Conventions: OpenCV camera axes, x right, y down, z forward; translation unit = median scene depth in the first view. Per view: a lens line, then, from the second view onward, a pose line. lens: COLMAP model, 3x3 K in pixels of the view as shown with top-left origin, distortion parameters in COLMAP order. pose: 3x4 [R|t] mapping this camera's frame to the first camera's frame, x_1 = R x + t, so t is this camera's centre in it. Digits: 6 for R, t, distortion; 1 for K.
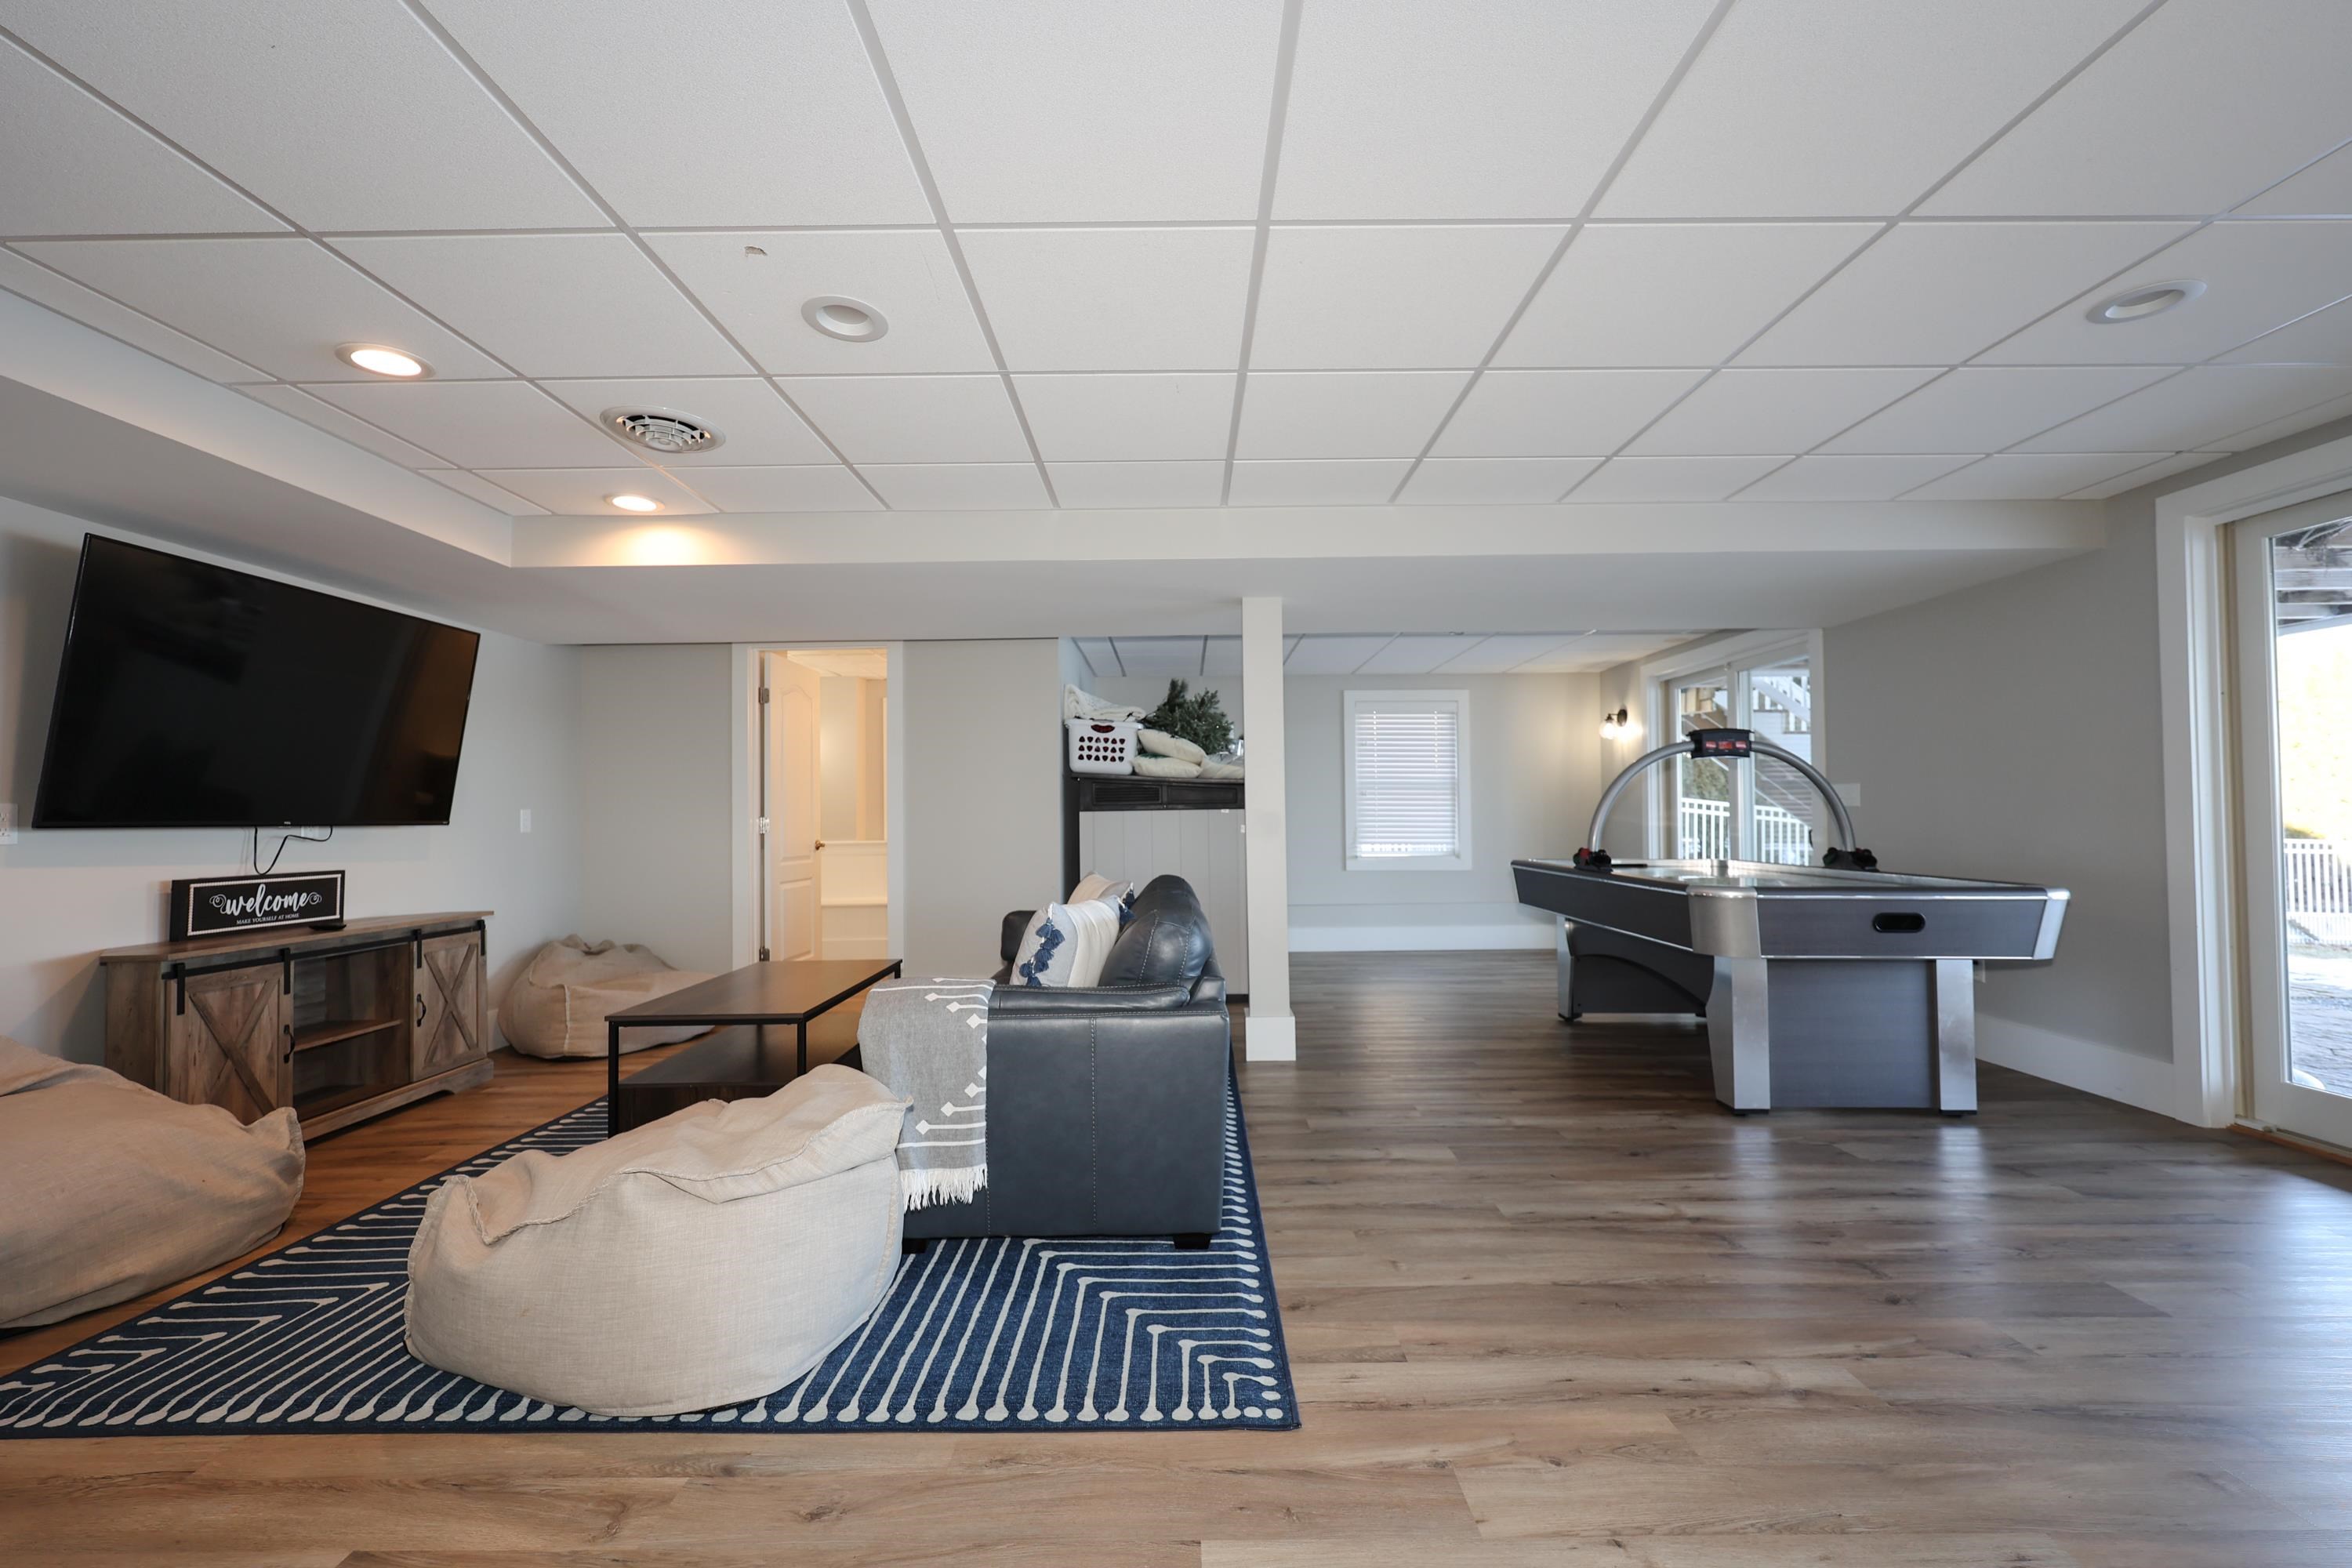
lens RADIAL K [[958.8, 0, 1202.7], [0, 958.8, 809.5], [0, 0, 1]] dist [0.001042, -0.000493]
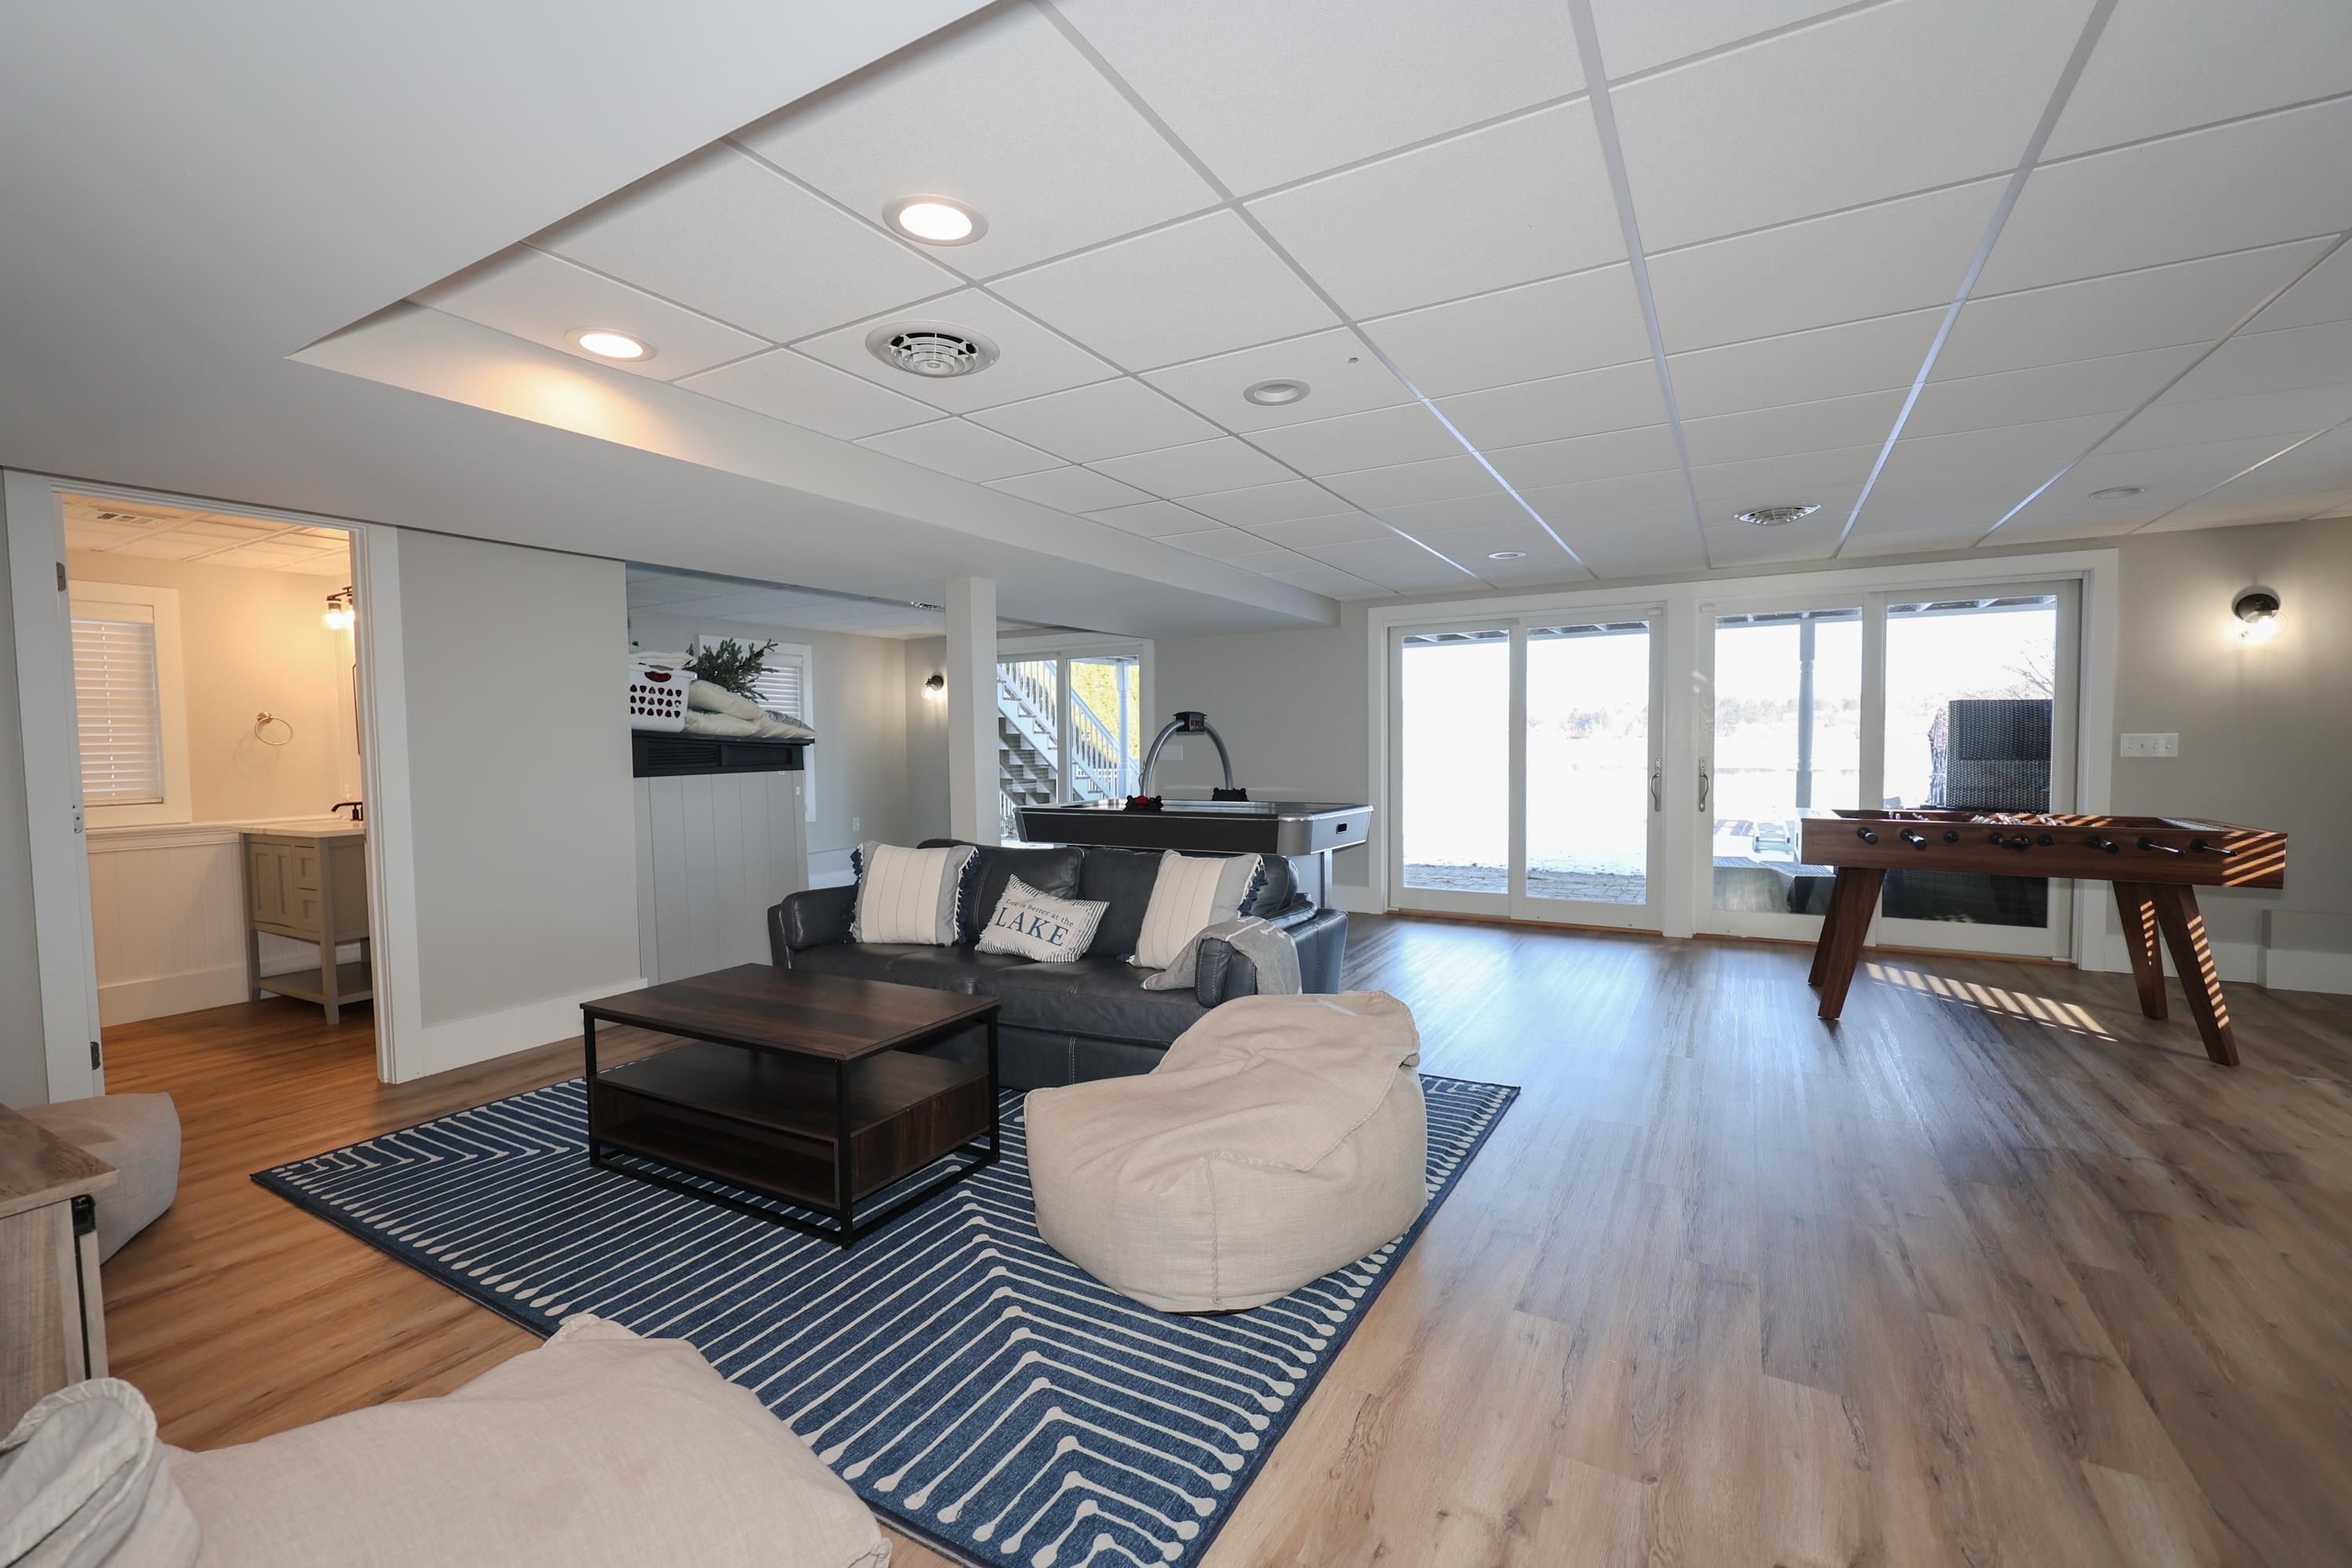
lens RADIAL K [[981.7, 0, 1170.3], [0, 981.7, 787.4], [0, 0, 1]] dist [0.001402, -0.000092]
pose [[0.515517, -0.037497, 0.856058, -0.609820], [0.001849, 0.999088, 0.042648, -0.023852], [-0.856877, -0.020403, 0.515117, 0.174235]]
